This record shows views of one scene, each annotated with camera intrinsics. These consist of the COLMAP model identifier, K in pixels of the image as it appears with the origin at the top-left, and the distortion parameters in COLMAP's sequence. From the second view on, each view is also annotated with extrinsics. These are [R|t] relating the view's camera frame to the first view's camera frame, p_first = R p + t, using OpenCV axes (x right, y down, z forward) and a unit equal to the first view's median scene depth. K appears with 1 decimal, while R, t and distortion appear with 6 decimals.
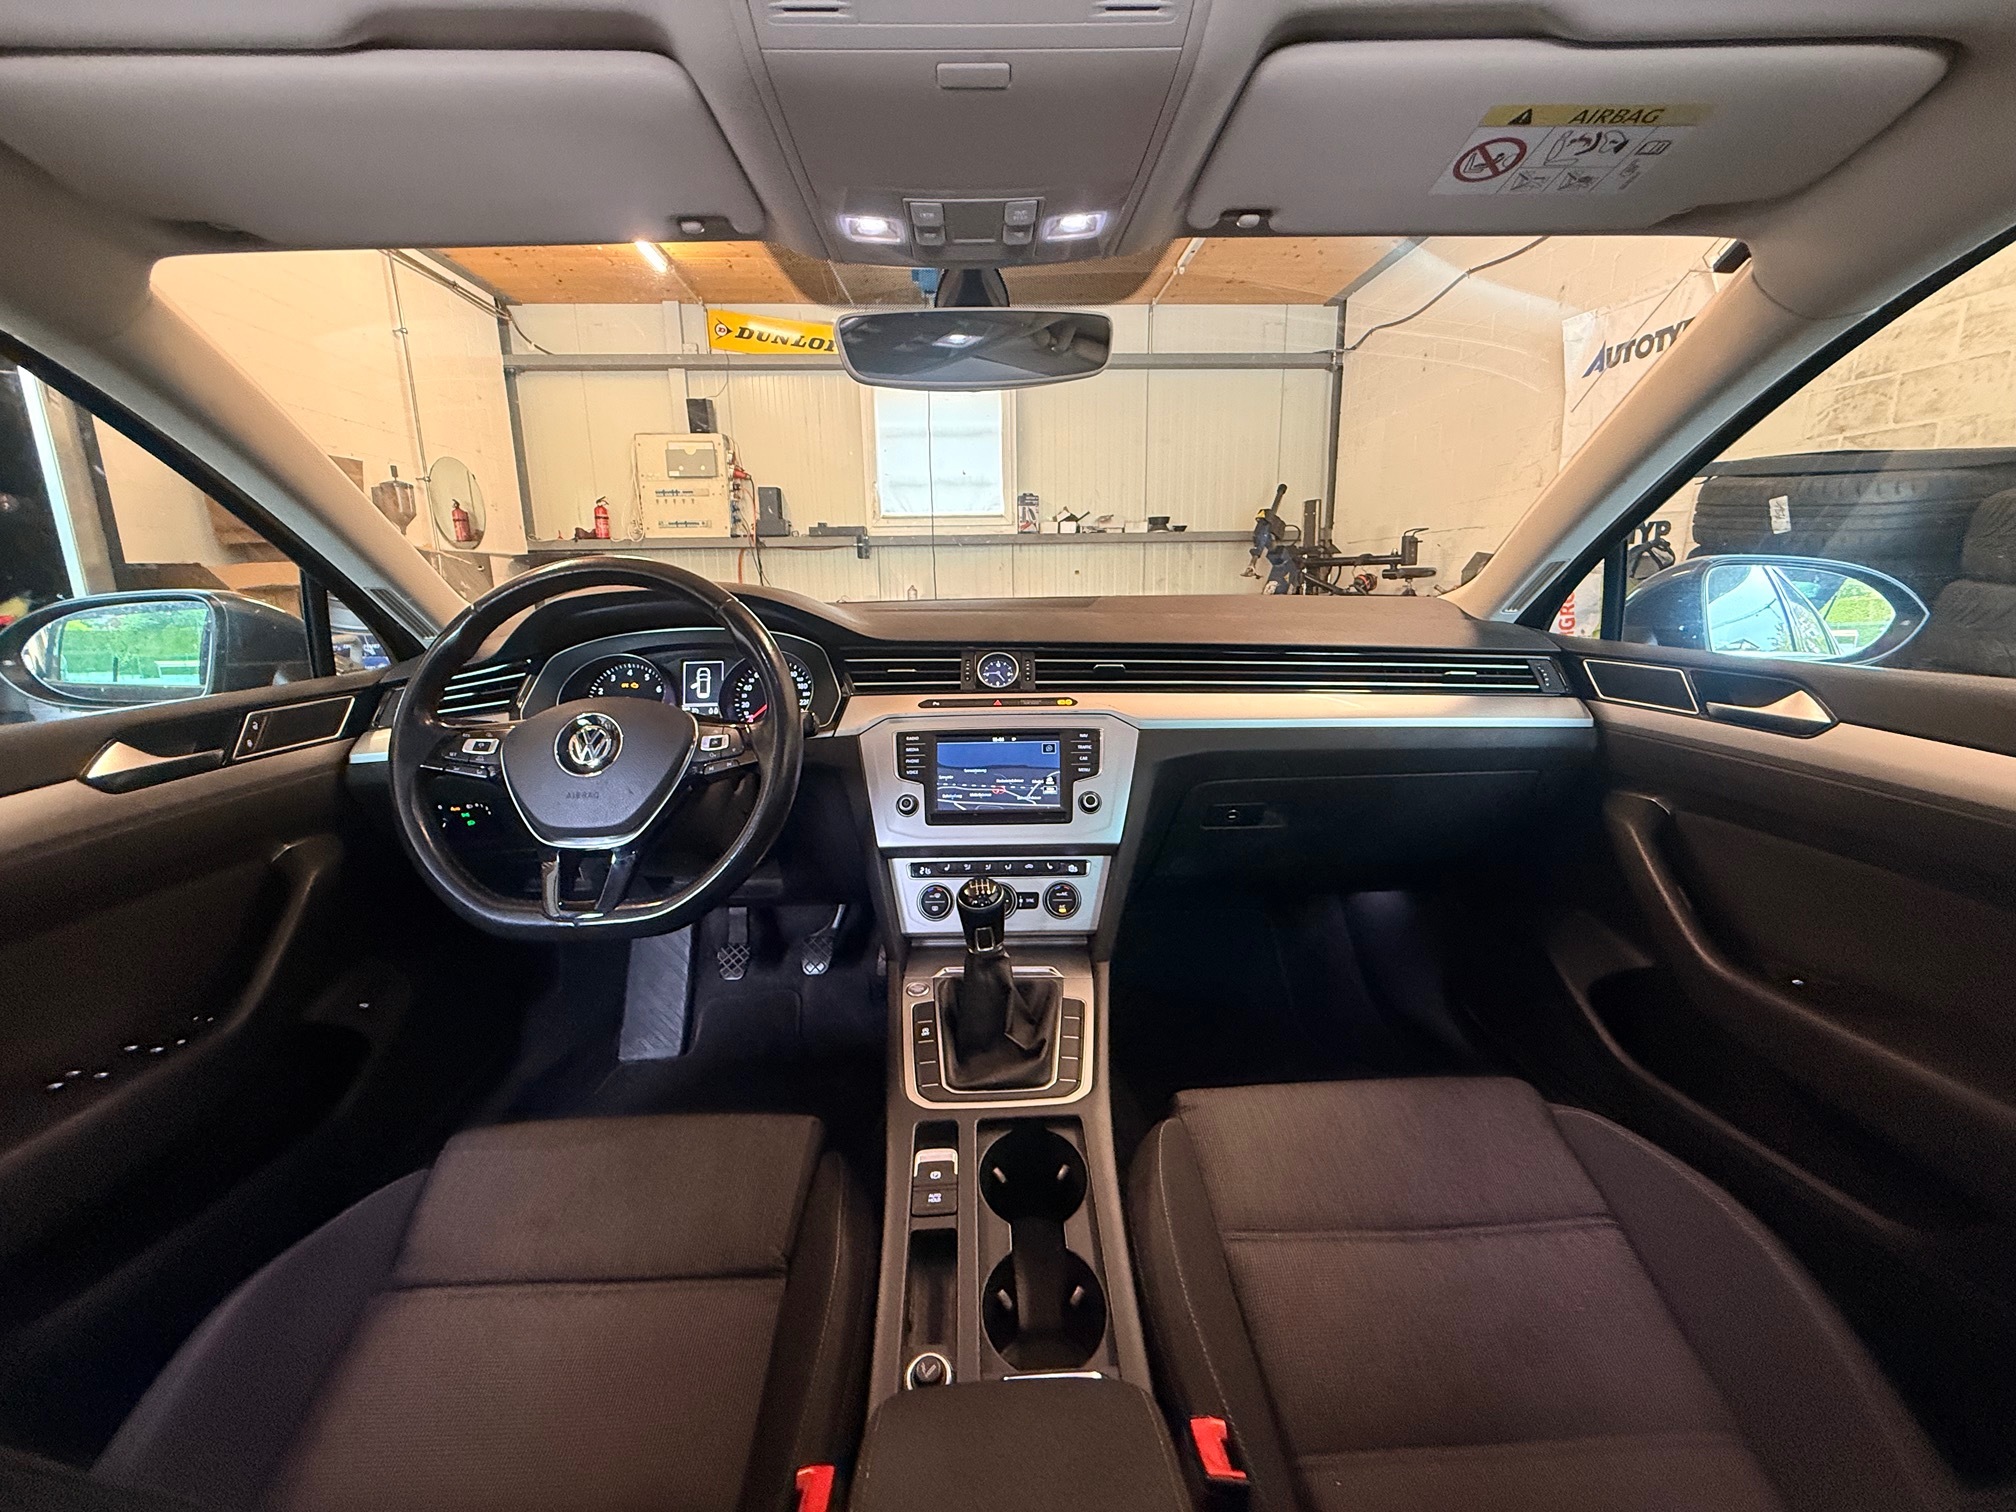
lens RADIAL K [[807.2, 0, 1004.1], [0, 807.2, 755.5], [0, 0, 1]] dist [0.000634, 0.000125]
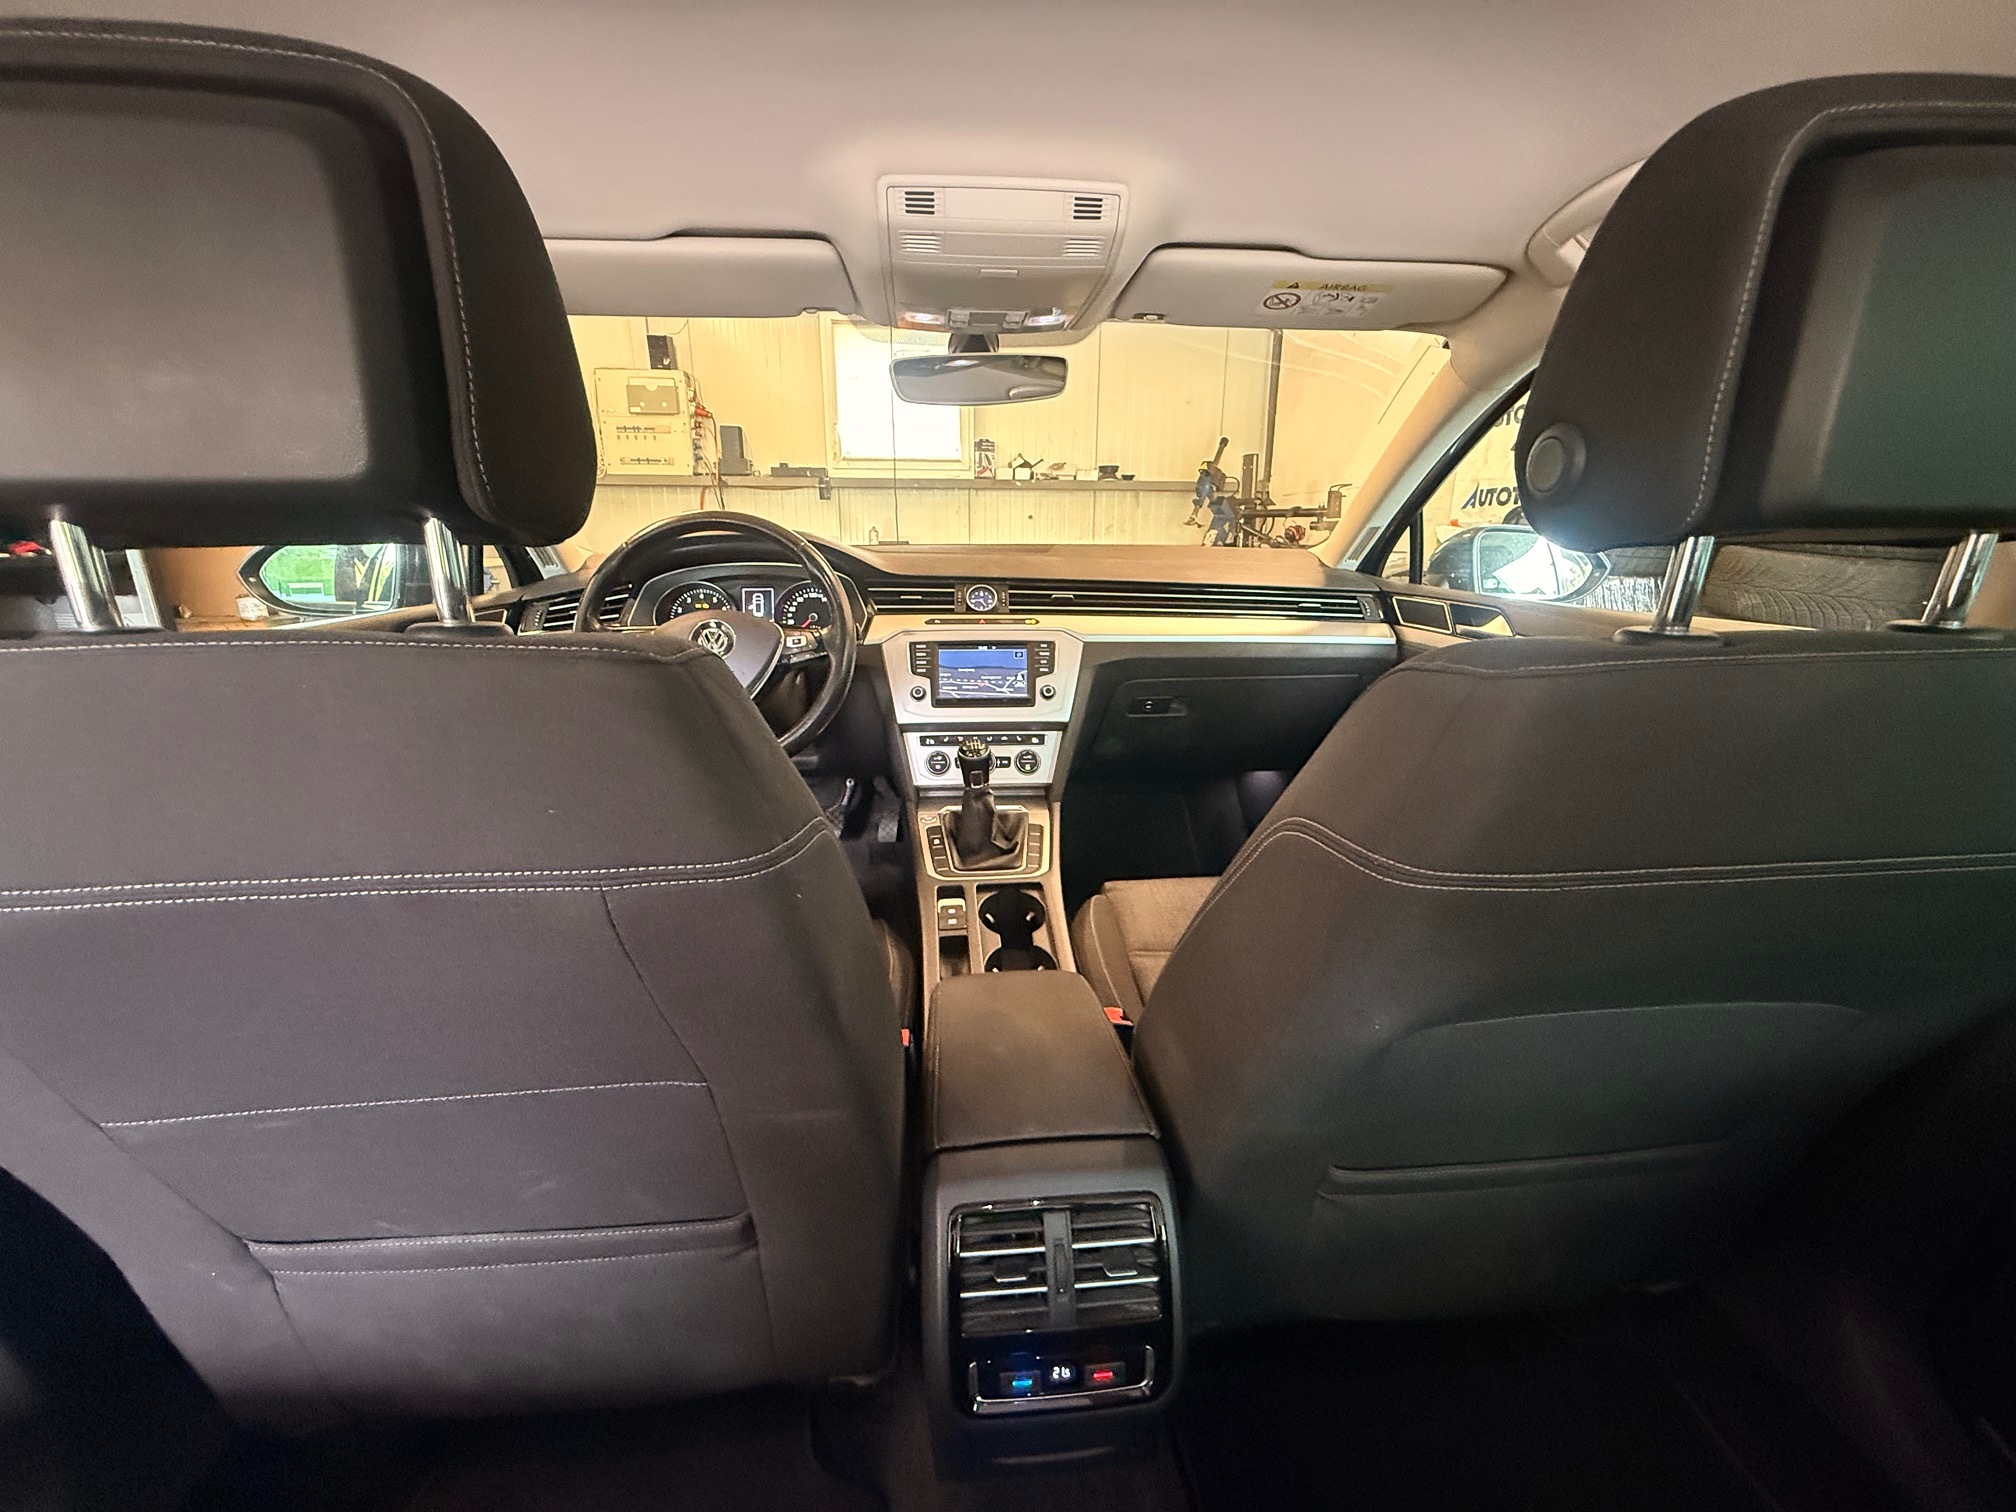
lens RADIAL K [[807.2, 0, 1004.1], [0, 807.2, 755.5], [0, 0, 1]] dist [0.000634, 0.000125]
pose [[0.997996, 0.003440, 0.063185, -0.058252], [-0.007706, 0.997697, 0.067387, 0.071810], [-0.062808, -0.067739, 0.995724, -0.404509]]
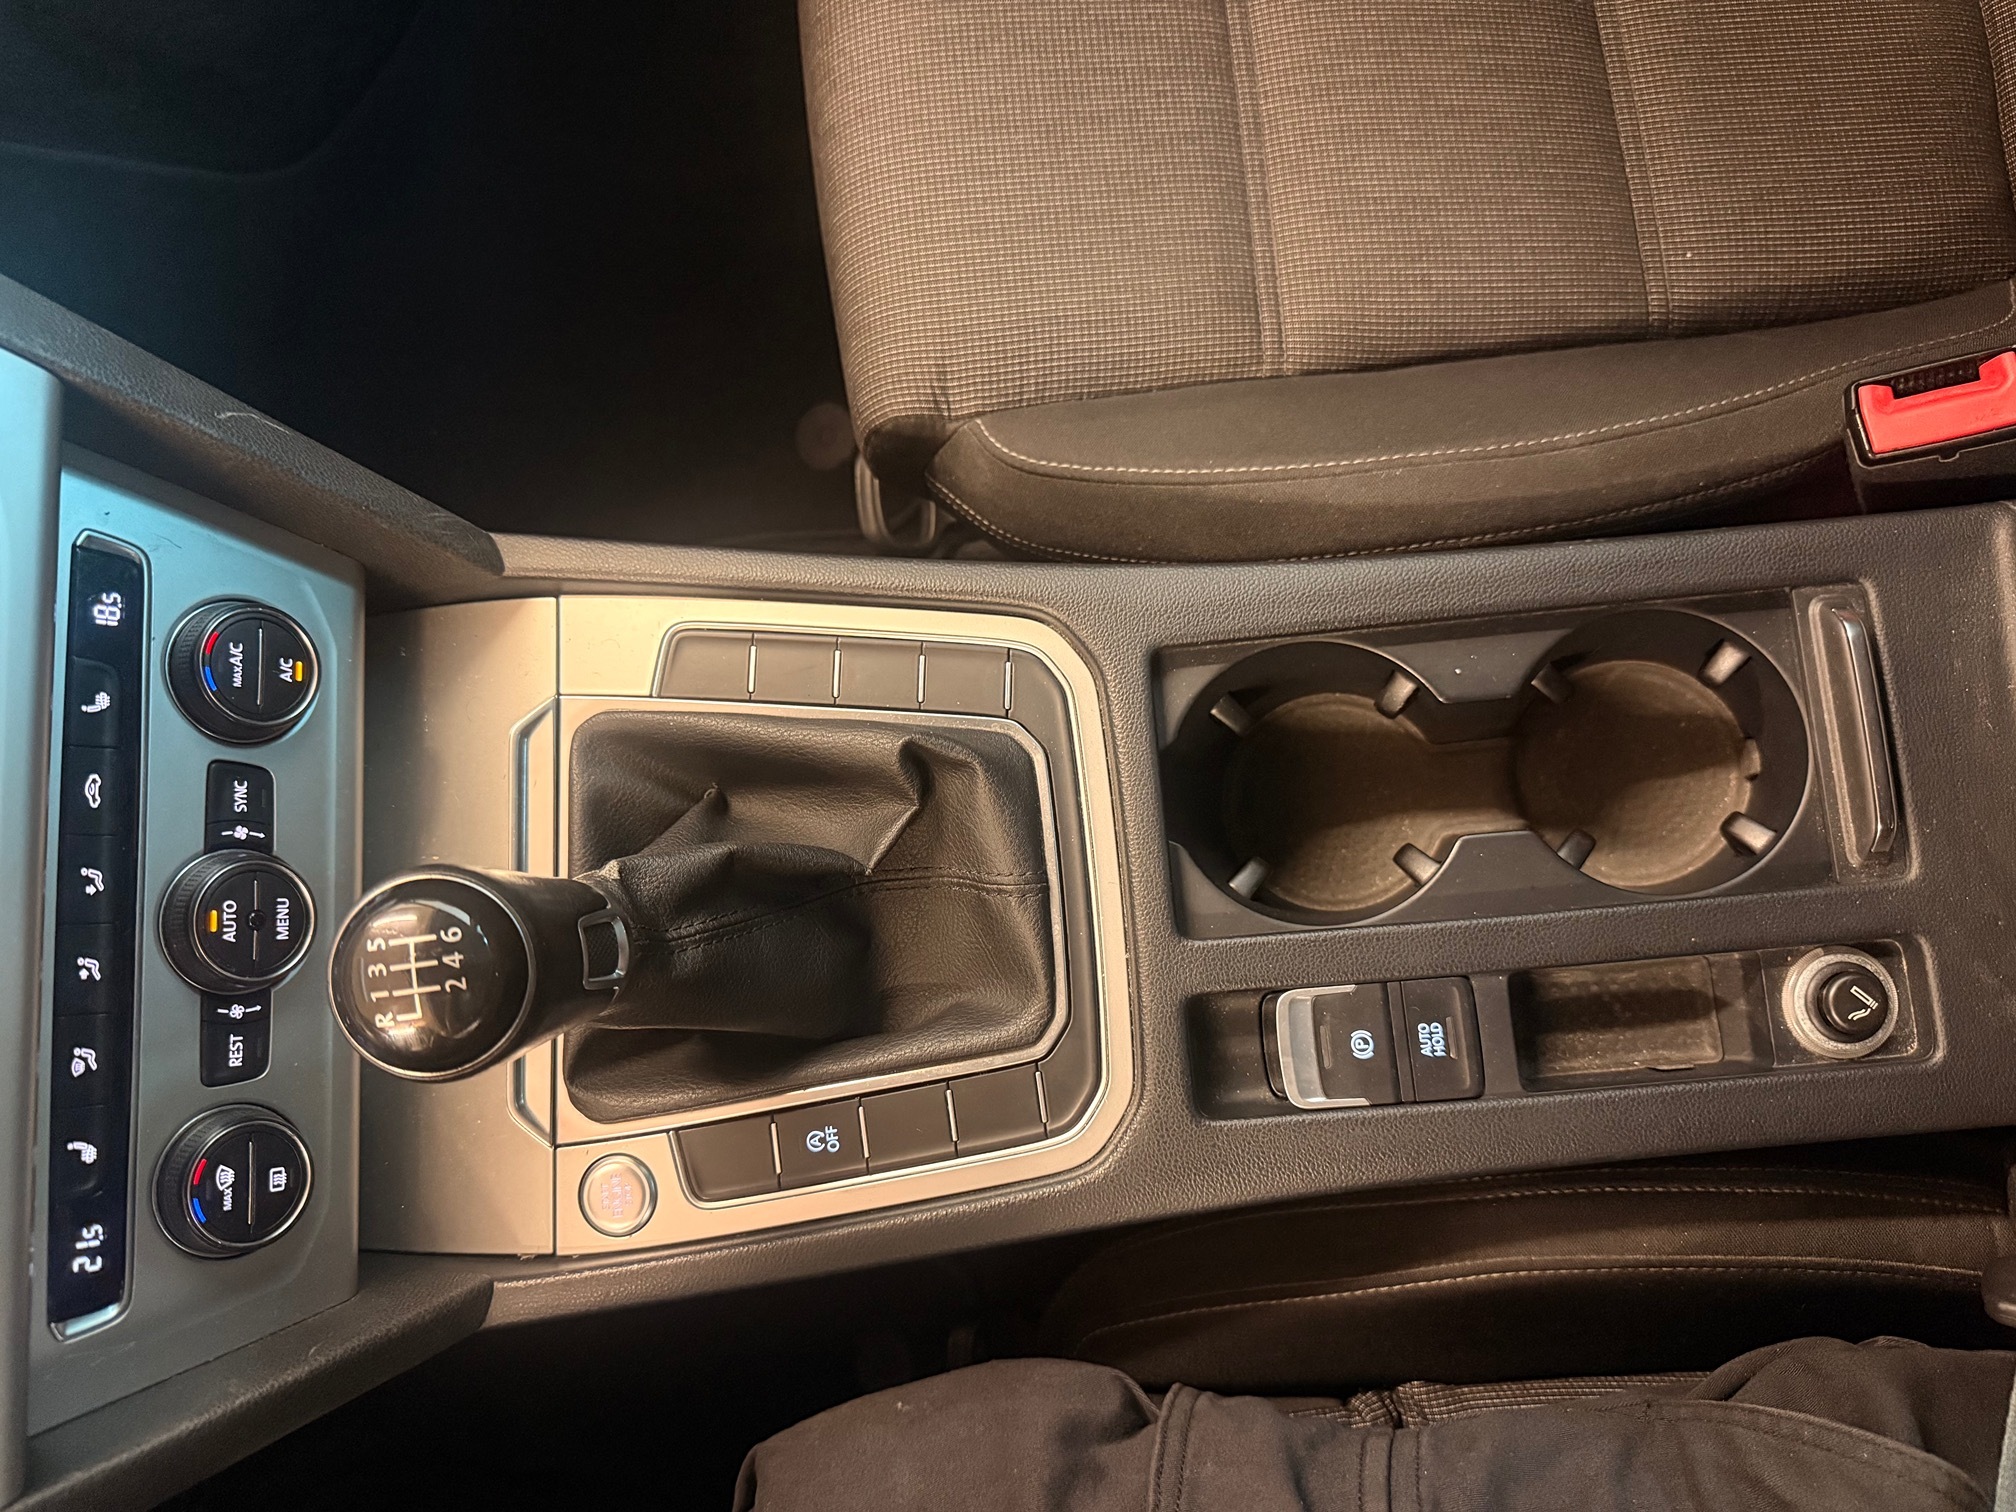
lens RADIAL K [[1466.5, 0, 981.0], [0, 1466.5, 779.1], [0, 0, 1]] dist [-0.004449, -0.009816]
pose [[-0.041937, -0.990852, 0.128273, -0.030158], [0.490216, 0.091464, 0.866789, -0.101860], [-0.870592, 0.099232, 0.481895, 0.572773]]
